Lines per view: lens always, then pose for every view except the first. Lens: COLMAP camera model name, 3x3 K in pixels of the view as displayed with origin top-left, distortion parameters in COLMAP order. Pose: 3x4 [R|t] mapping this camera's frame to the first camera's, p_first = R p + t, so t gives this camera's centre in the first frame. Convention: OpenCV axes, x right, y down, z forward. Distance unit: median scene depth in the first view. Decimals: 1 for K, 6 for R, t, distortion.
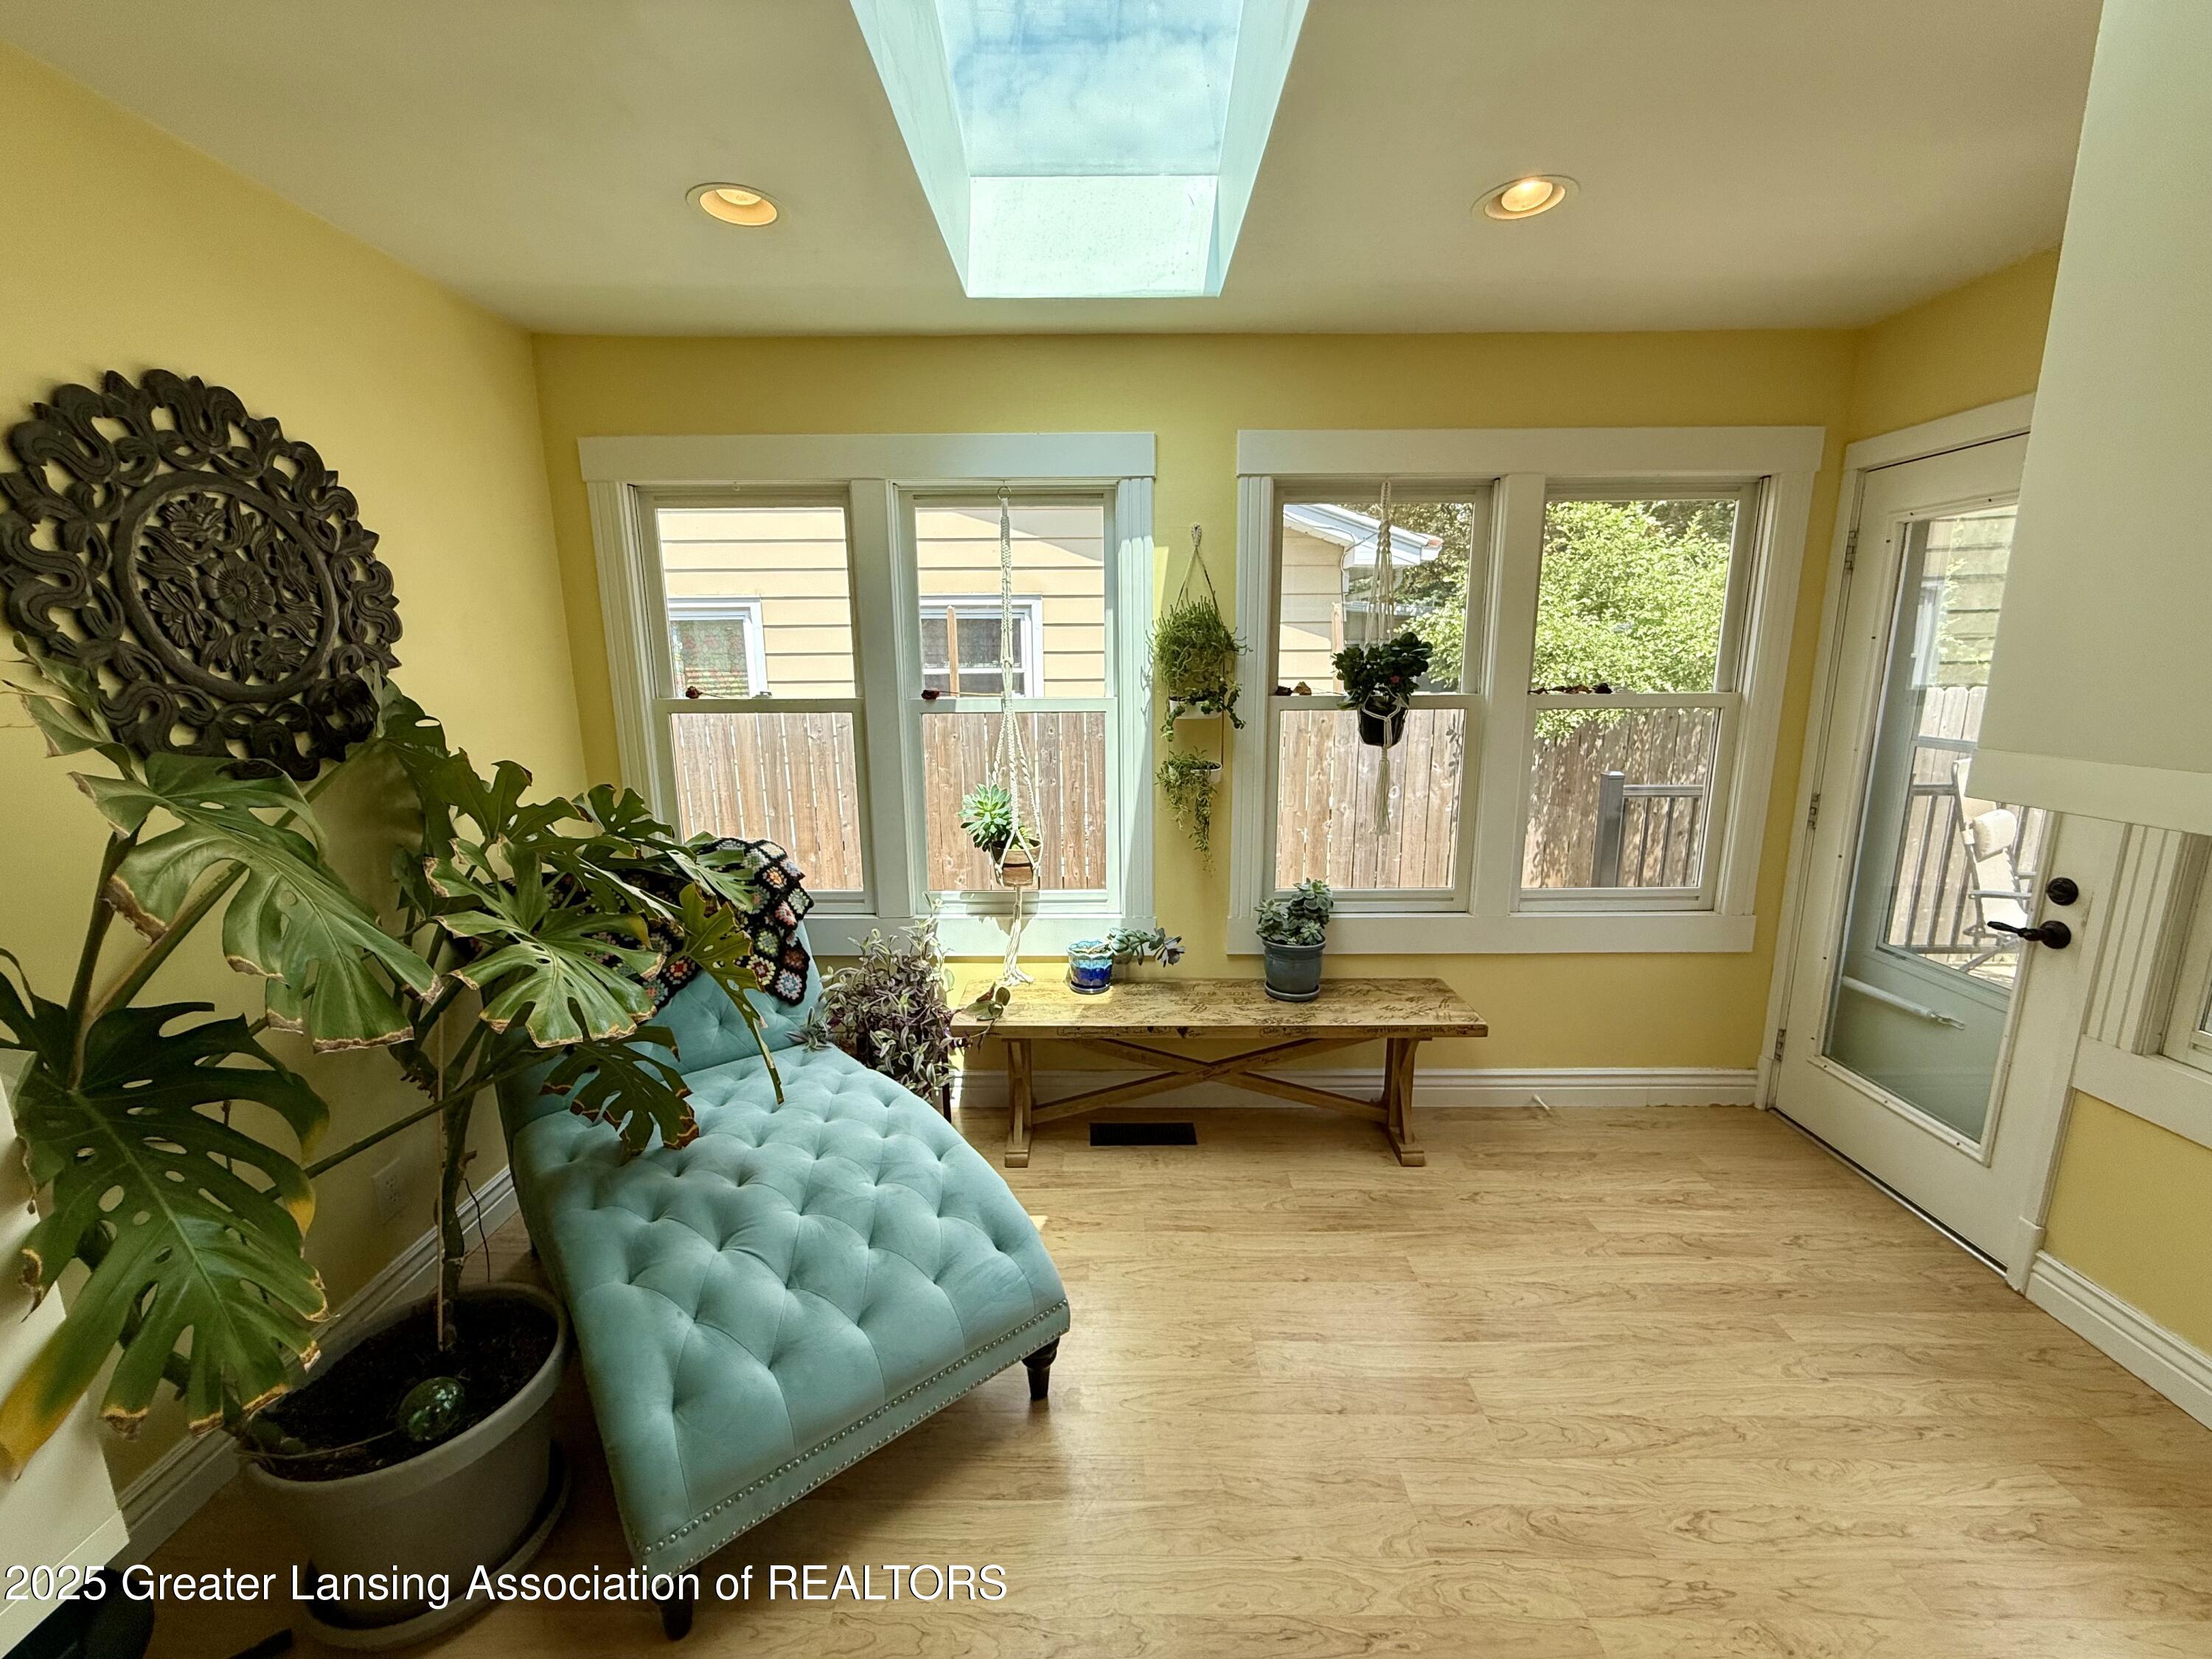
lens RADIAL K [[883.6, 0, 1106.0], [0, 883.6, 831.4], [0, 0, 1]] dist [-0.001279, 0.000381]
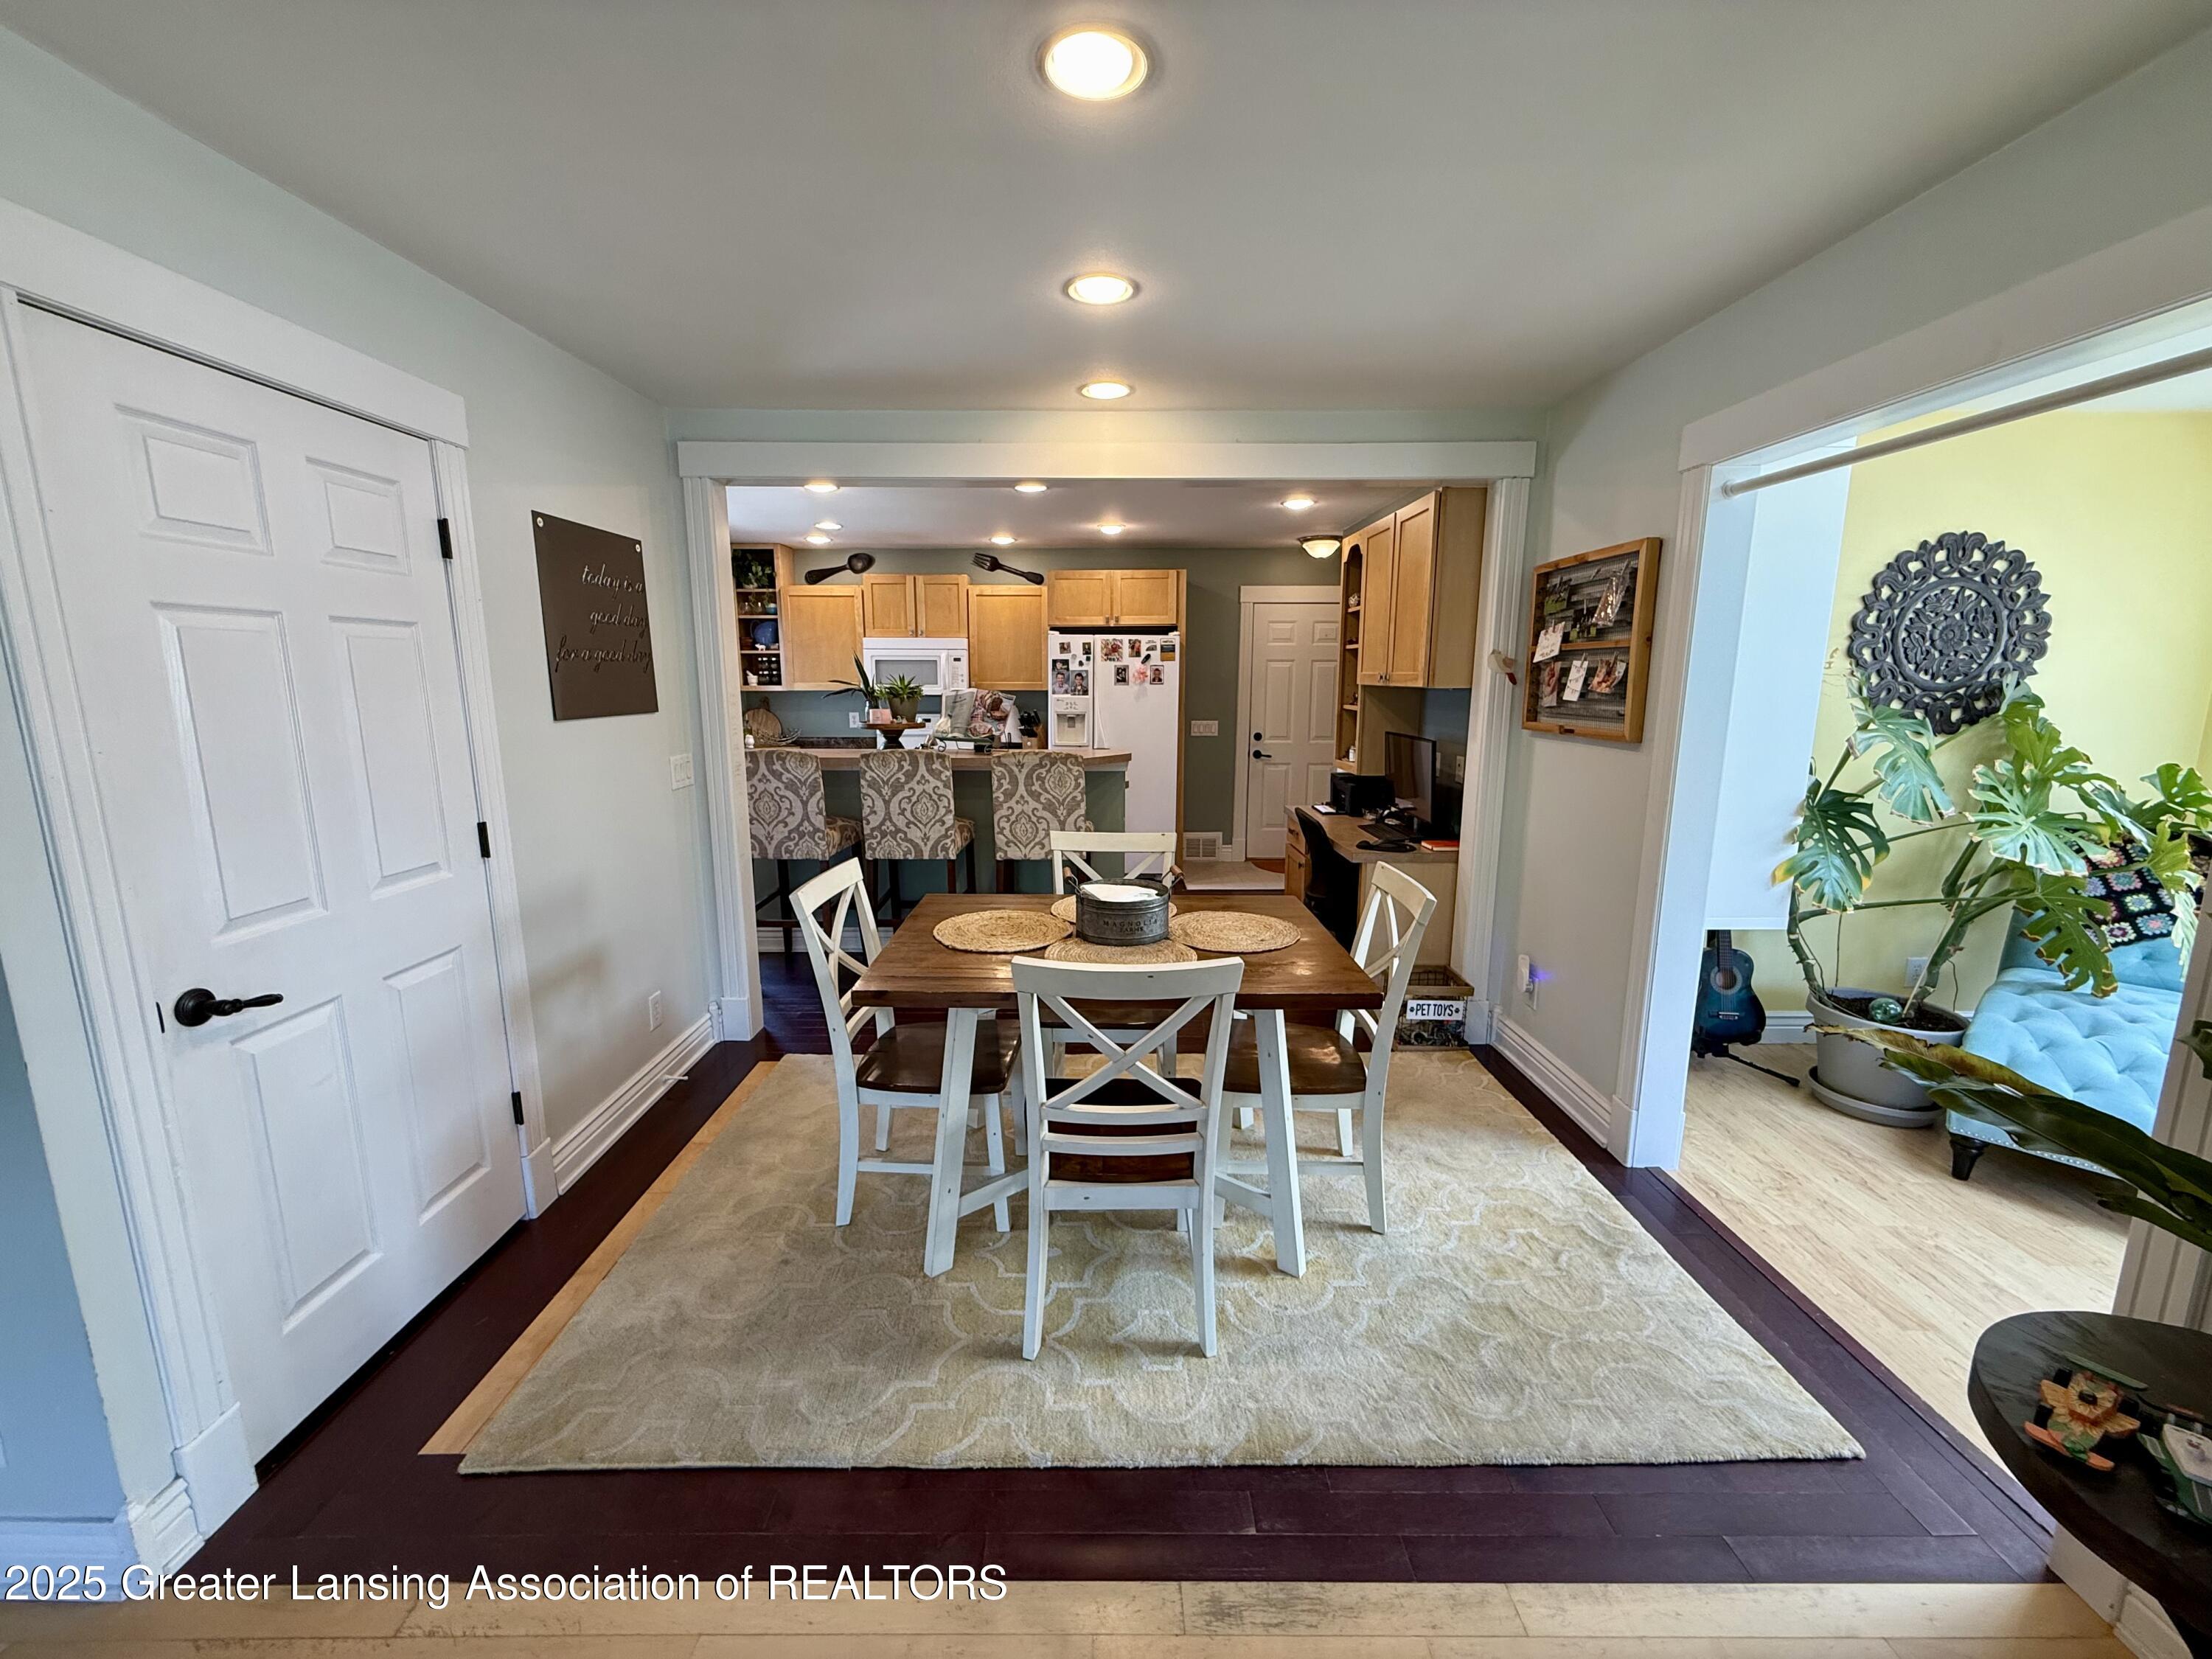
lens RADIAL K [[883.6, 0, 1097.8], [0, 883.6, 833.4], [0, 0, 1]] dist [-0.001279, 0.000381]
pose [[0.008525, 0.182504, -0.983168, 1.002341], [-0.199570, 0.963734, 0.177166, 0.181833], [0.979847, 0.194700, 0.044638, -0.850089]]
